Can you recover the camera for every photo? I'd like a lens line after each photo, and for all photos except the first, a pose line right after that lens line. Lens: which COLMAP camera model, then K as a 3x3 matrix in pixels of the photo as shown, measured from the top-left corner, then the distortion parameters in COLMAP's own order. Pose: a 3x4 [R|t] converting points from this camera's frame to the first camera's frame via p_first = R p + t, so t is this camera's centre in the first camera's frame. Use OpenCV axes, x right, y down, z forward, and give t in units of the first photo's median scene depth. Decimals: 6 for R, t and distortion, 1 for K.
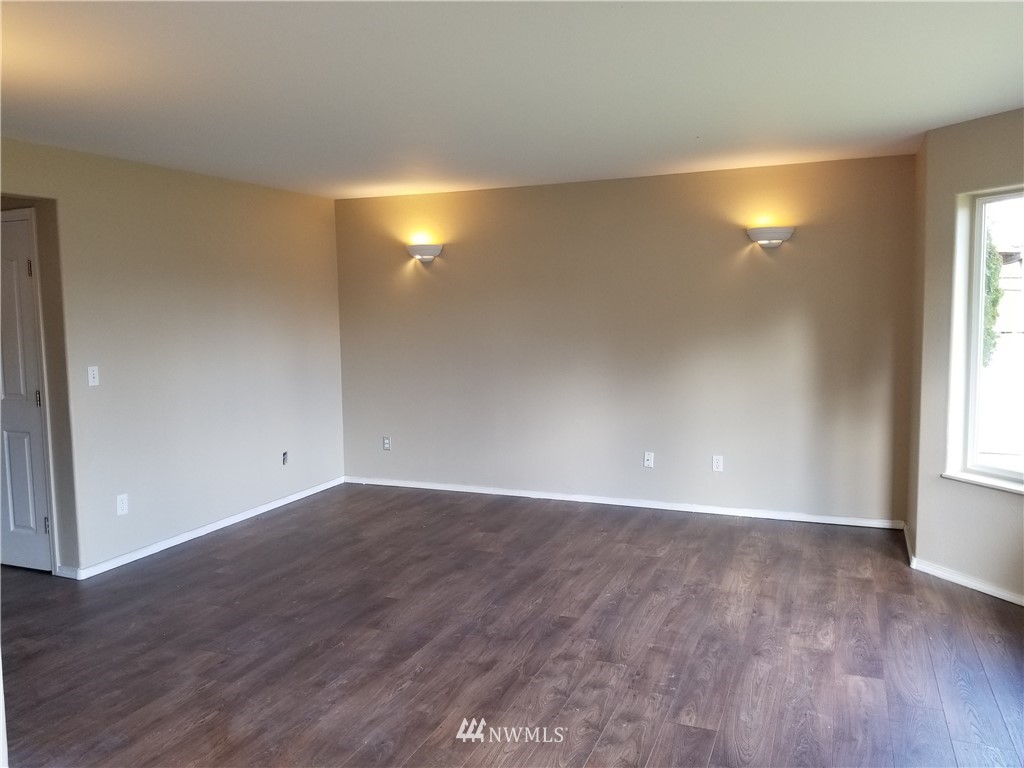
lens RADIAL K [[802.6, 0, 508.7], [0, 802.6, 384.8], [0, 0, 1]] dist [0.053716, -0.073017]
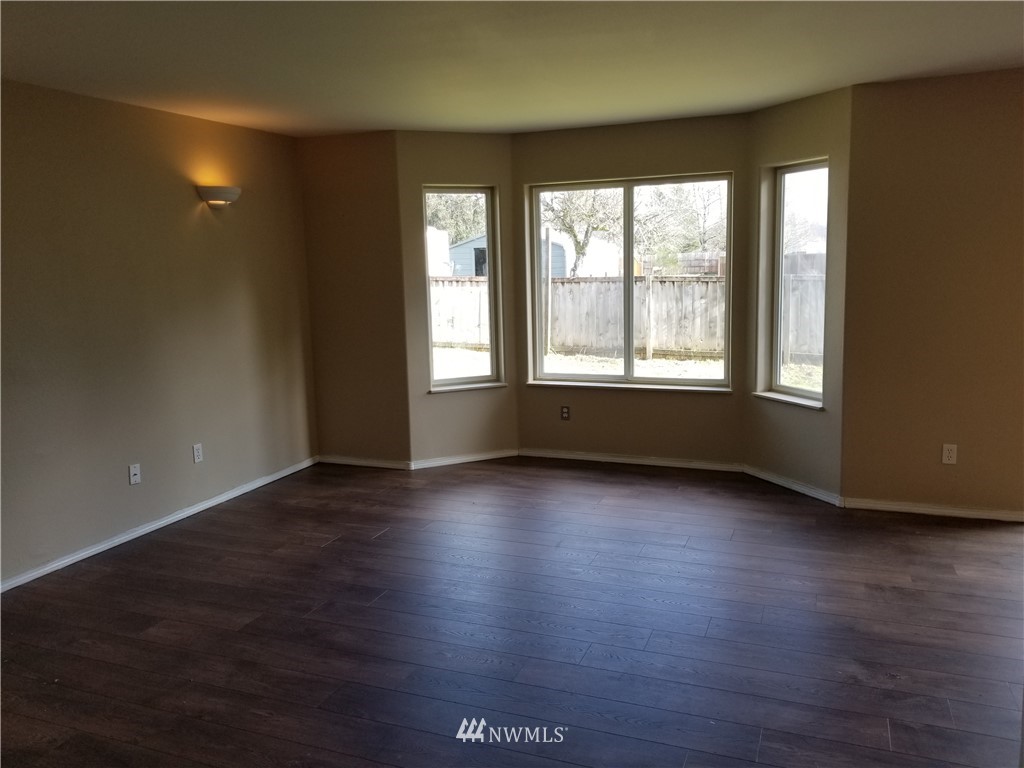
lens RADIAL K [[802.6, 0, 509.5], [0, 802.6, 381.5], [0, 0, 1]] dist [0.053716, -0.073017]
pose [[0.017717, -0.145078, 0.989262, -0.680767], [0.136720, 0.980475, 0.141341, -0.064743], [-0.990451, 0.132747, 0.037206, 0.718266]]
